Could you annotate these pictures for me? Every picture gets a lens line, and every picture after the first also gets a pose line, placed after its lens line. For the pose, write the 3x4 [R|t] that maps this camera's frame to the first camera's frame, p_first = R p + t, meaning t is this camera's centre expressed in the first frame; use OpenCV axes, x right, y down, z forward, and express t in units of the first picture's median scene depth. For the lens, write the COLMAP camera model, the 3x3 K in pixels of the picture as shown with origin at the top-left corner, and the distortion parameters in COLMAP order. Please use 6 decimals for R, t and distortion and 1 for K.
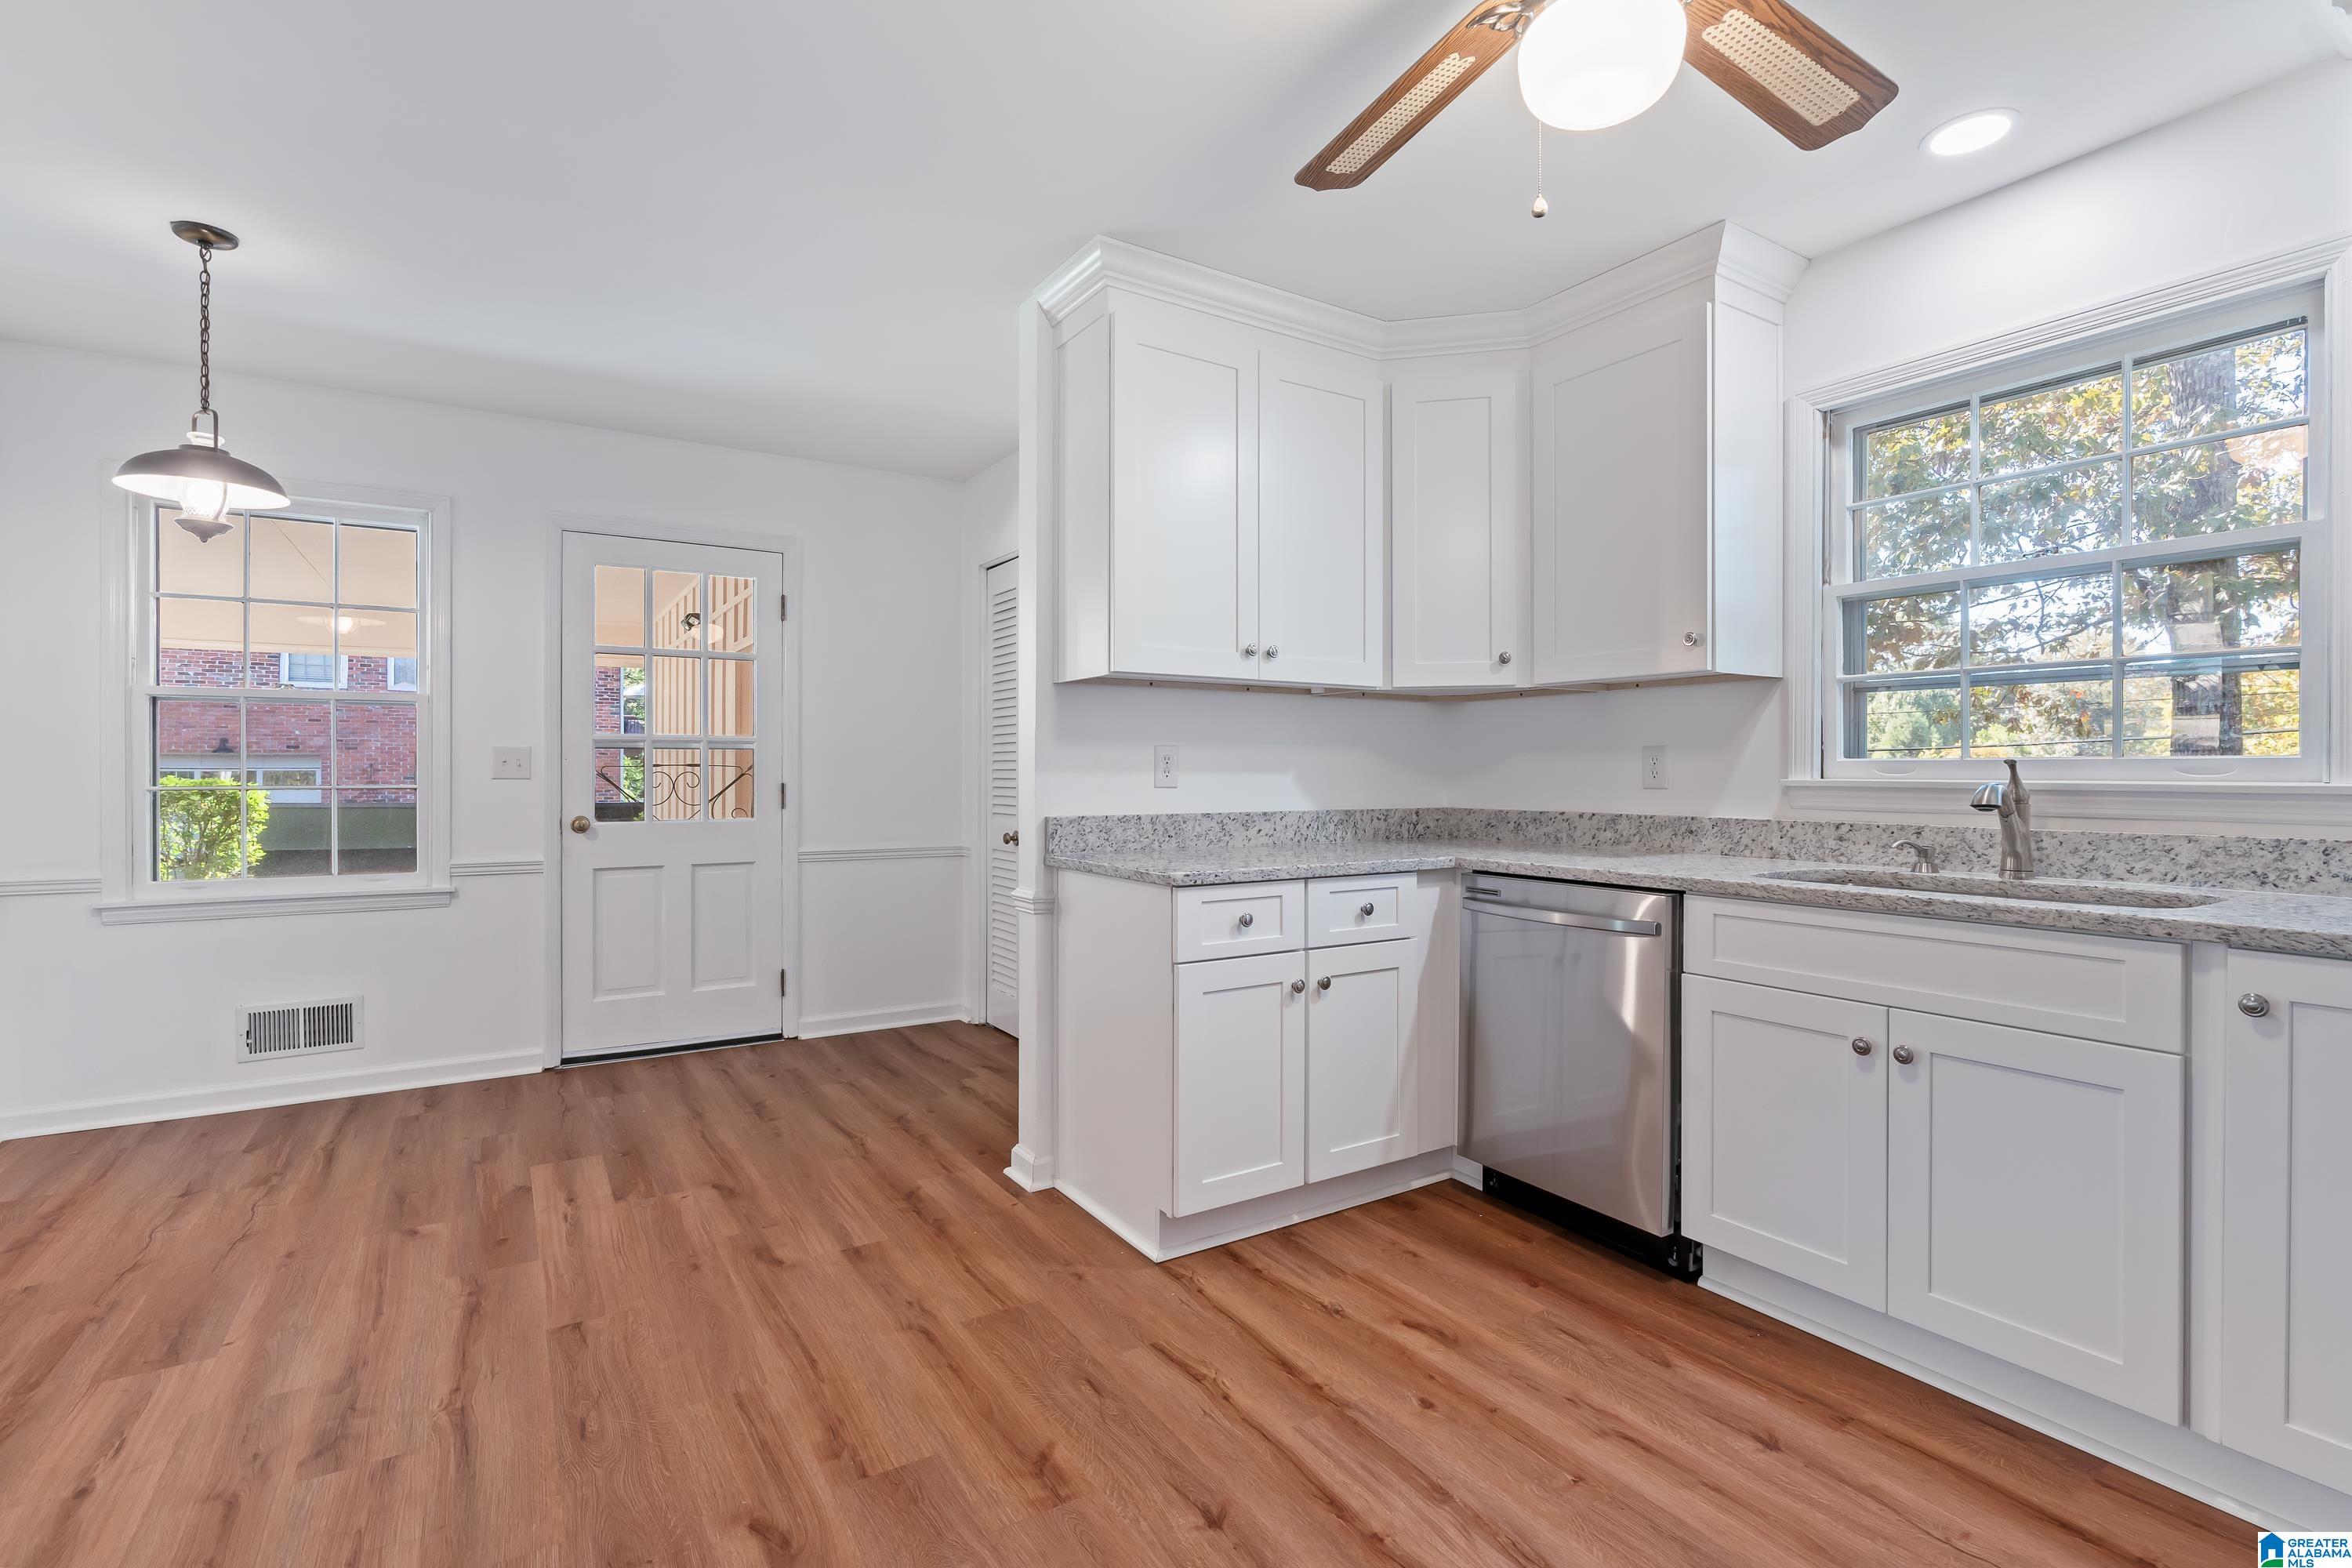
lens RADIAL K [[1079.3, 0, 1169.6], [0, 1079.3, 774.1], [0, 0, 1]] dist [-0.010124, 0.003450]
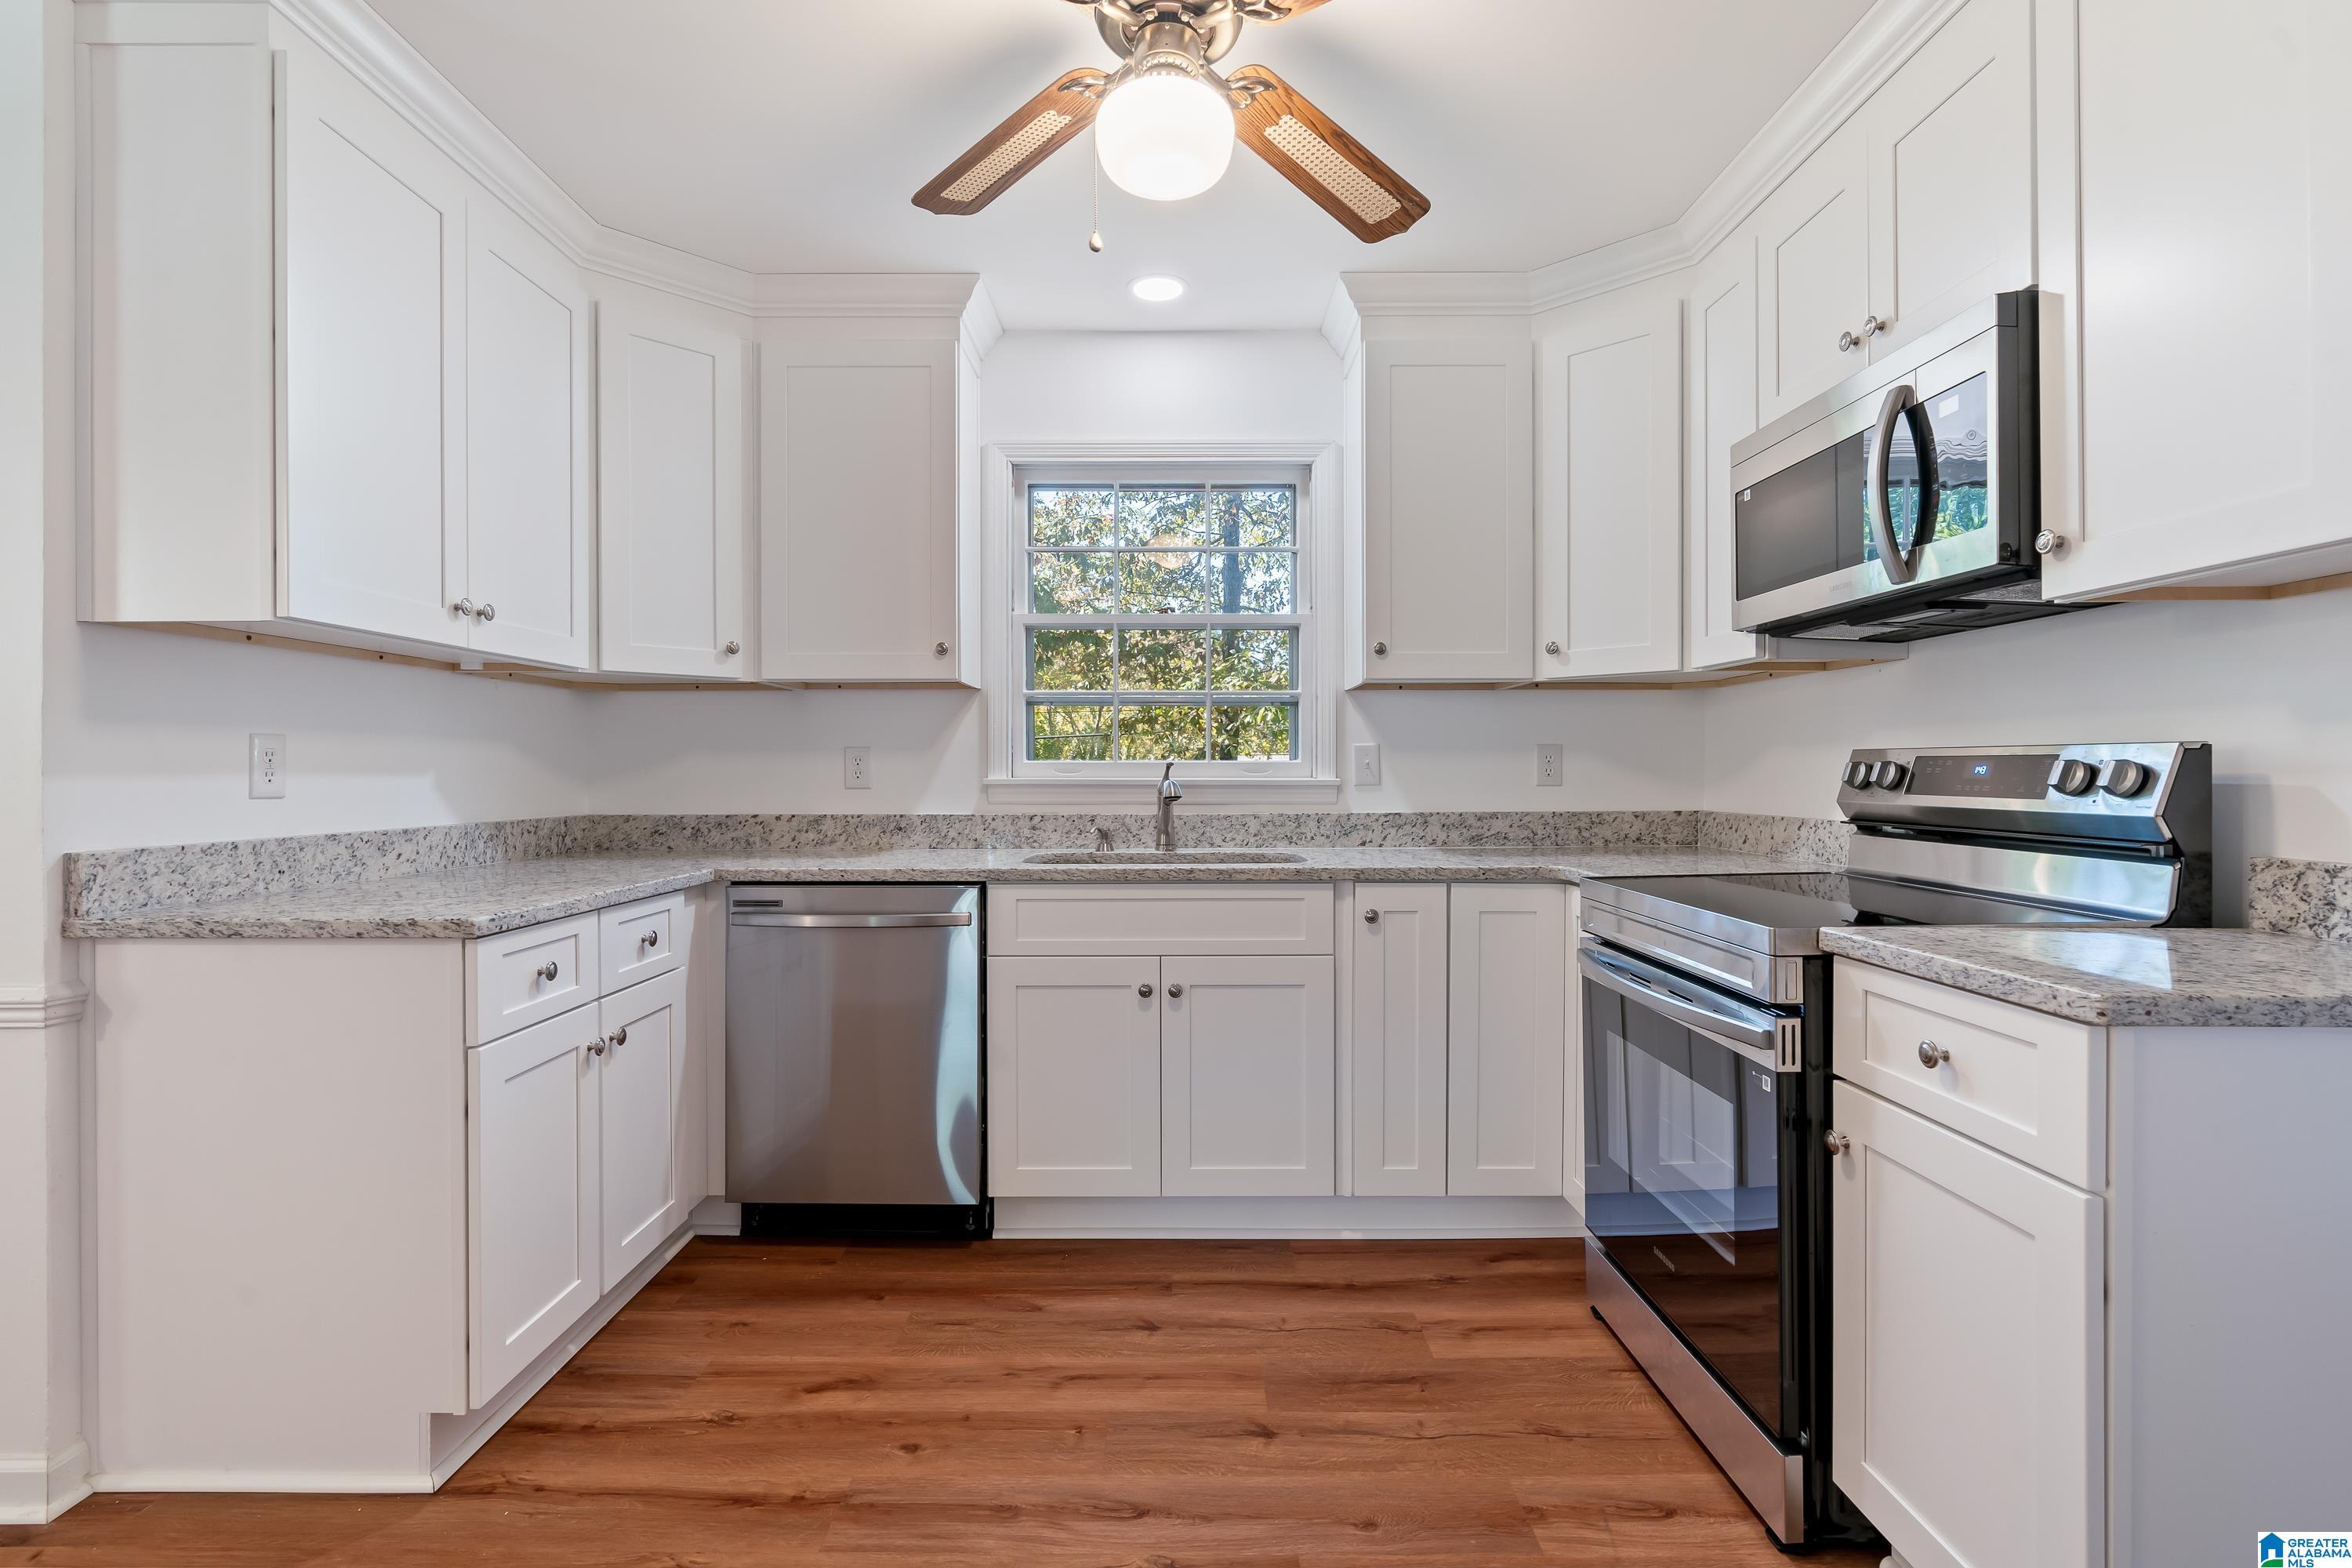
lens RADIAL K [[1110.5, 0, 1169.2], [0, 1110.5, 775.9], [0, 0, 1]] dist [-0.002734, 0.000160]
pose [[0.533550, -0.005006, 0.845754, -0.352290], [0.003388, 0.999987, 0.003782, -0.001954], [-0.845762, 0.000847, 0.533560, 0.227514]]
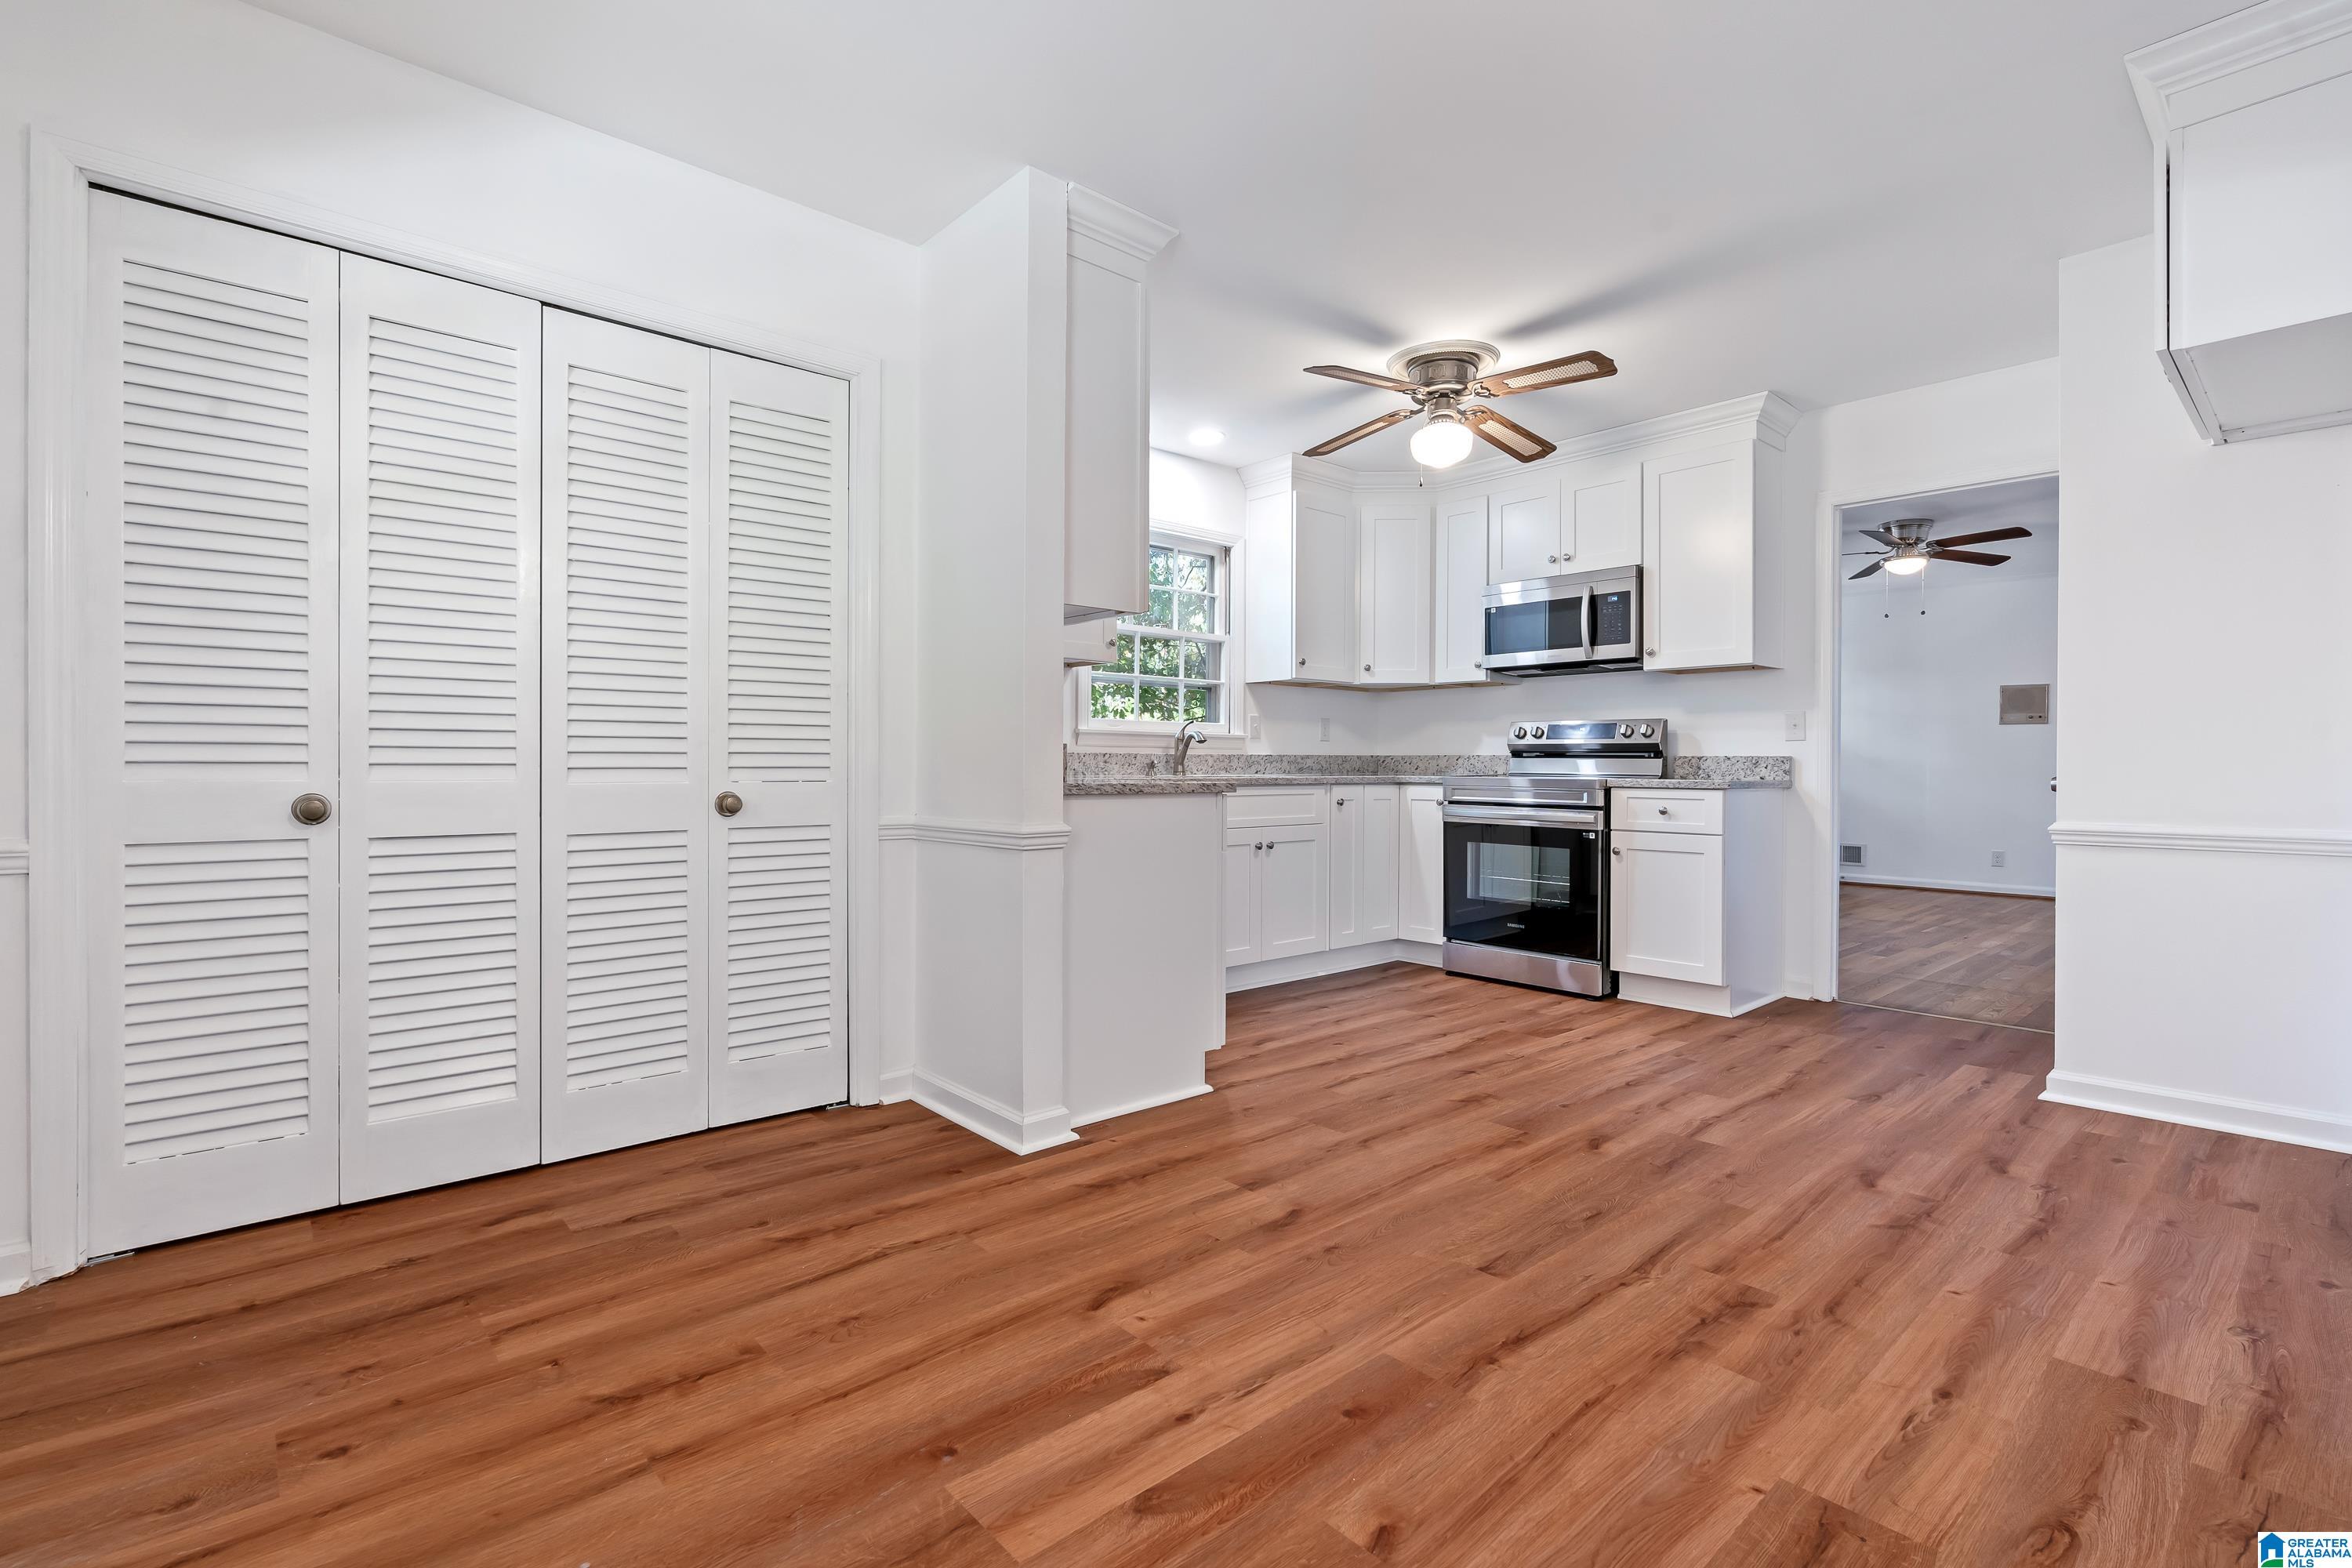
lens RADIAL K [[1079.3, 0, 1169.6], [0, 1079.3, 774.1], [0, 0, 1]] dist [-0.010124, 0.003450]
pose [[-0.160844, -0.009707, 0.986932, -1.248093], [-0.003572, 0.999951, 0.009252, 0.066571], [-0.986973, -0.002037, -0.160871, 1.243995]]
